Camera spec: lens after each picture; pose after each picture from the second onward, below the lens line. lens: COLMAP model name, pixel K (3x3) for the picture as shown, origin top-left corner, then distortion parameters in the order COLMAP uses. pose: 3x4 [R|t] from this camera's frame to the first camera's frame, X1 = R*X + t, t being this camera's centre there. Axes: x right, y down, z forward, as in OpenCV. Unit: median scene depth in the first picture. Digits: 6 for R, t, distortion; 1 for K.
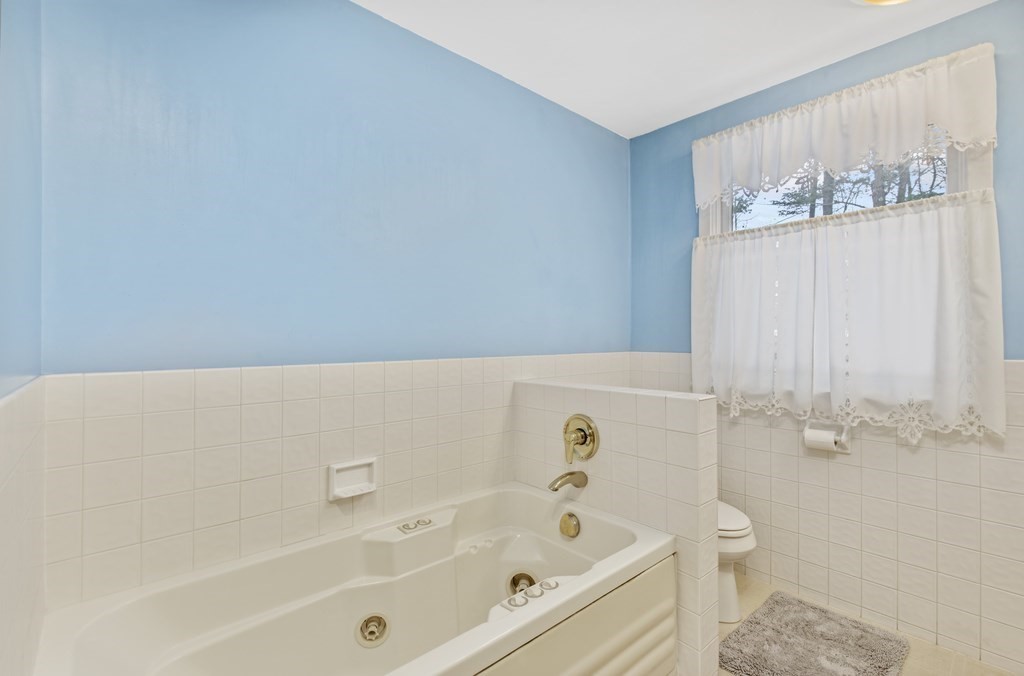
lens RADIAL K [[461.6, 0, 511.3], [0, 461.6, 335.3], [0, 0, 1]] dist [0.003225, -0.000901]
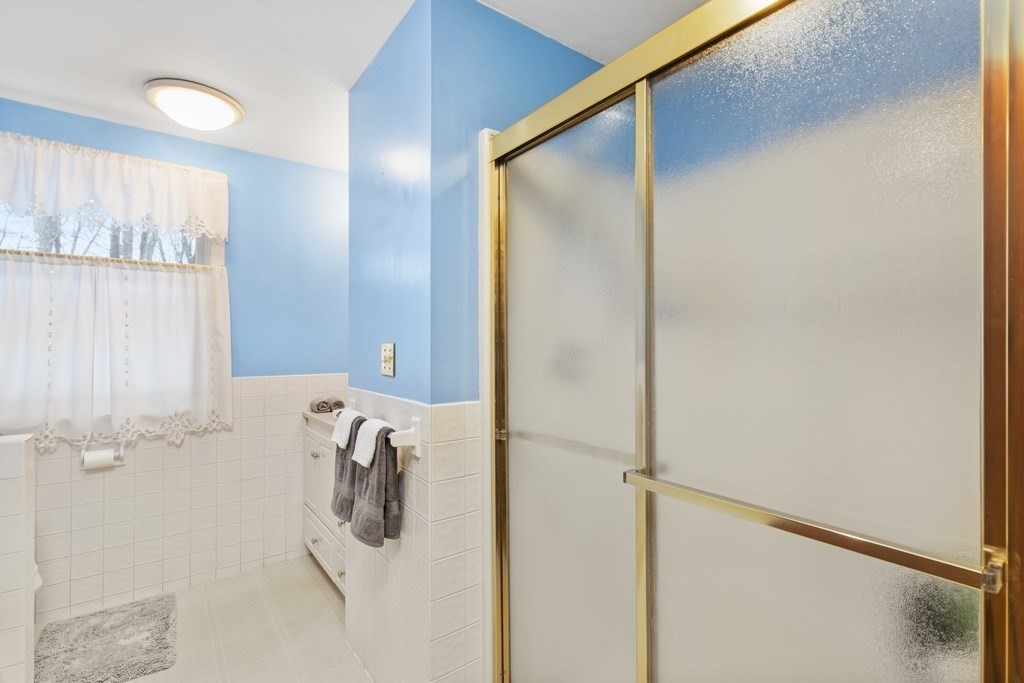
lens RADIAL K [[461.6, 0, 511.7], [0, 461.6, 343.6], [0, 0, 1]] dist [0.003225, -0.000901]
pose [[0.084828, 0.009685, 0.996349, -0.374151], [-0.003029, 0.999951, -0.009462, -0.044589], [-0.996391, -0.002215, 0.084853, -0.078600]]
